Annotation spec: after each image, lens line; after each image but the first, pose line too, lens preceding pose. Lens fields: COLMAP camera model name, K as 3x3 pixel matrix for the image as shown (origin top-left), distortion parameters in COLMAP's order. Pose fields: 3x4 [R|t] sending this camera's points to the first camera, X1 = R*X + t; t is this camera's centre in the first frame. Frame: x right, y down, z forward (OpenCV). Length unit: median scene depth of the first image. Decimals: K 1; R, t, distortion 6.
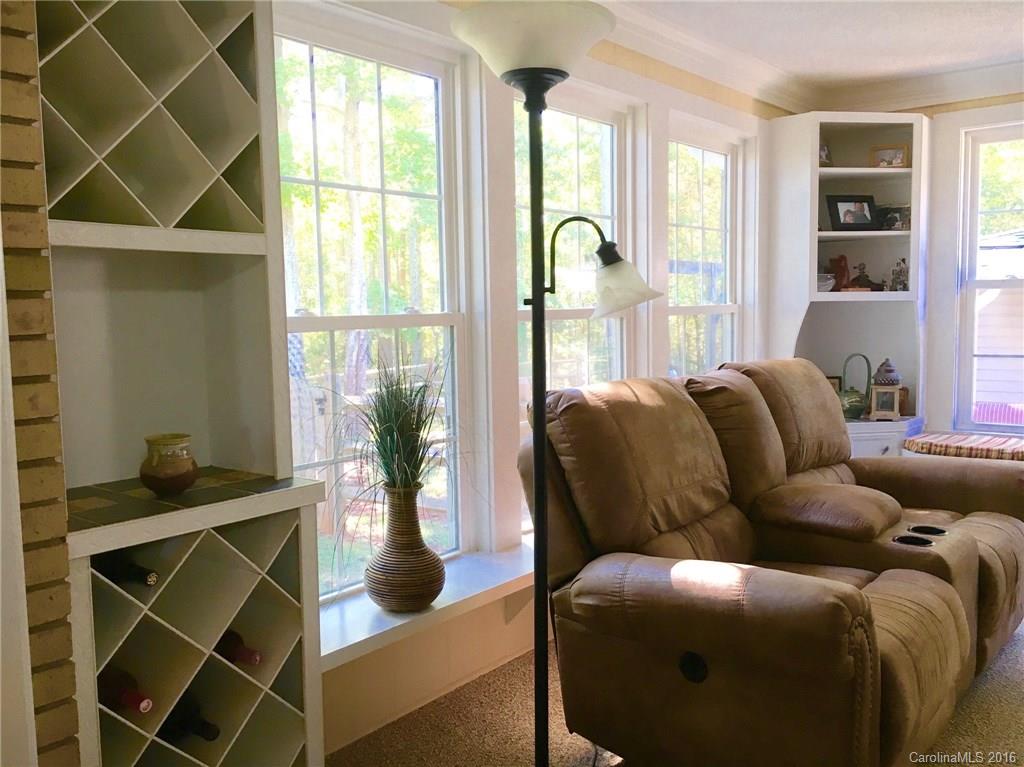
lens RADIAL K [[877.2, 0, 516.0], [0, 877.2, 376.8], [0, 0, 1]] dist [0.090015, -0.132574]
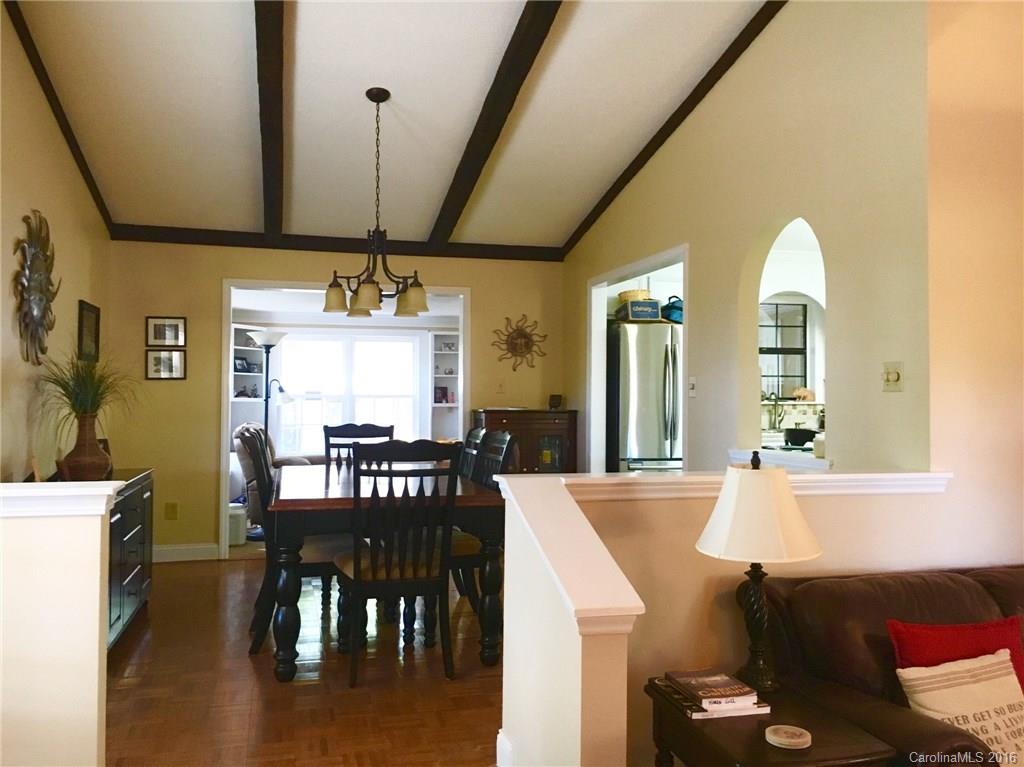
lens RADIAL K [[877.2, 0, 516.0], [0, 877.2, 376.8], [0, 0, 1]] dist [0.090015, -0.132574]
pose [[0.582235, 0.042967, 0.811885, -2.547027], [0.049593, 0.994866, -0.088216, 0.214216], [-0.811507, 0.091626, 0.577115, -2.206804]]
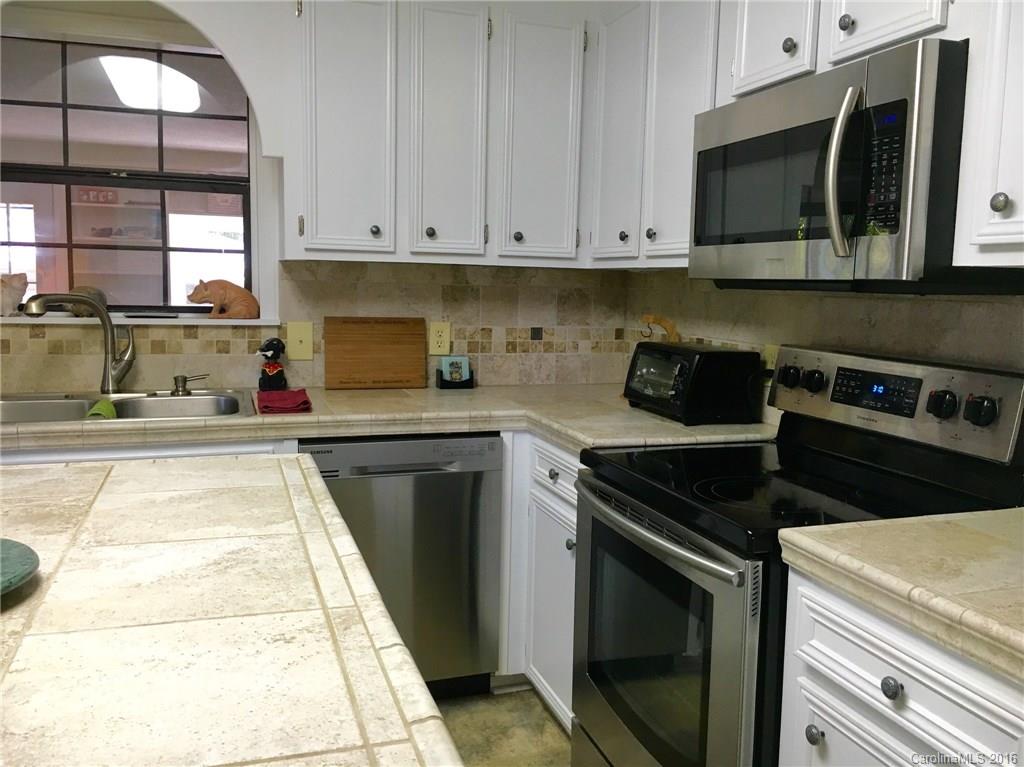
lens RADIAL K [[877.2, 0, 516.0], [0, 877.2, 376.8], [0, 0, 1]] dist [0.090015, -0.132574]
pose [[0.528382, -0.056130, 0.847150, 0.433542], [0.032886, 0.998416, 0.045641, 0.084936], [-0.848370, 0.003743, 0.529391, -2.181224]]
